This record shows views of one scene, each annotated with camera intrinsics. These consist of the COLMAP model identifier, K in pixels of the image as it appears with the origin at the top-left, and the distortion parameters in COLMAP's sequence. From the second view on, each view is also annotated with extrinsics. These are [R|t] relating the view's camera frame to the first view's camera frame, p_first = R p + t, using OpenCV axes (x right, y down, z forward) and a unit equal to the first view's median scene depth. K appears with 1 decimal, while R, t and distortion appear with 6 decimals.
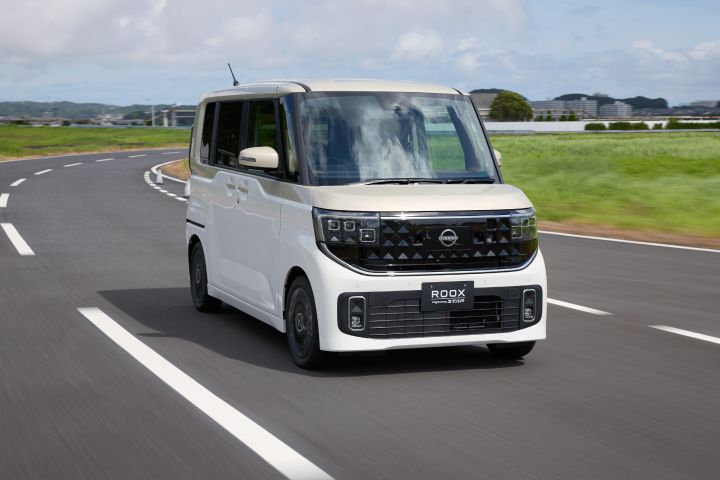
lens RADIAL K [[1298.1, 0, 360.0], [0, 1298.1, 240.0], [0, 0, 1]] dist [0.006684, 0.008805]
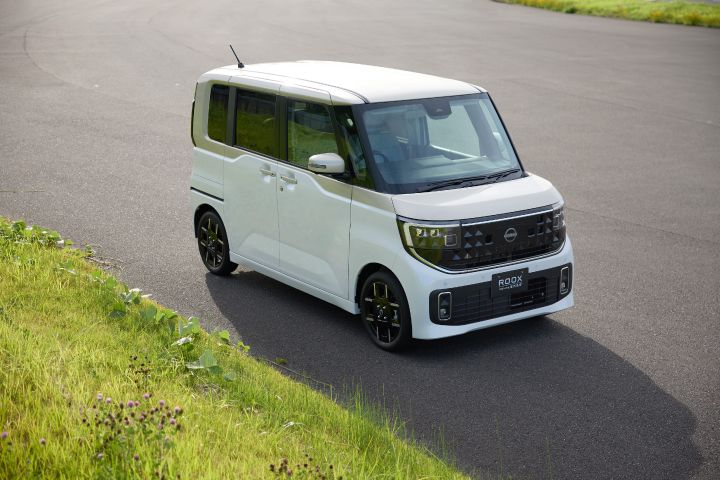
lens RADIAL K [[1298.1, 0, 360.0], [0, 1298.1, 240.0], [0, 0, 1]] dist [0.006684, 0.008805]
pose [[0.972210, -0.068151, 0.223969, -0.331861], [0.034011, 0.987657, 0.152897, -0.183091], [-0.231625, -0.141031, 0.962528, -0.113875]]
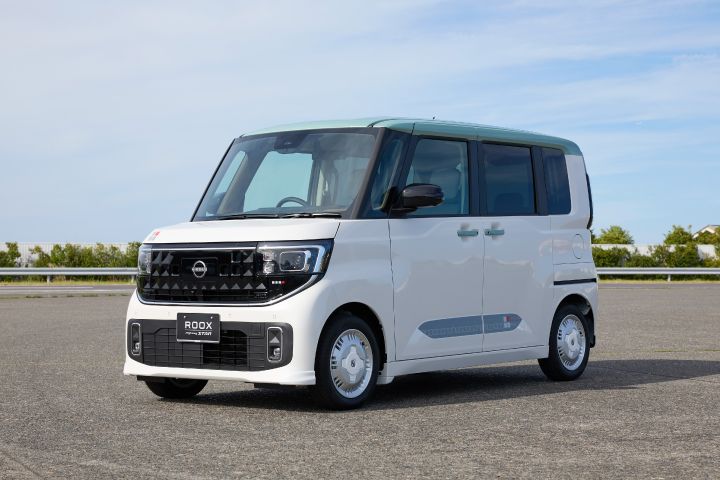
lens RADIAL K [[1448.5, 0, 360.0], [0, 1448.5, 240.0], [0, 0, 1]] dist [0.013538, -0.036809]
pose [[0.511053, -0.021471, -0.859281, 1.084750], [-0.054760, 0.996844, -0.057476, 0.033086], [0.857803, 0.076428, 0.508265, 0.536688]]
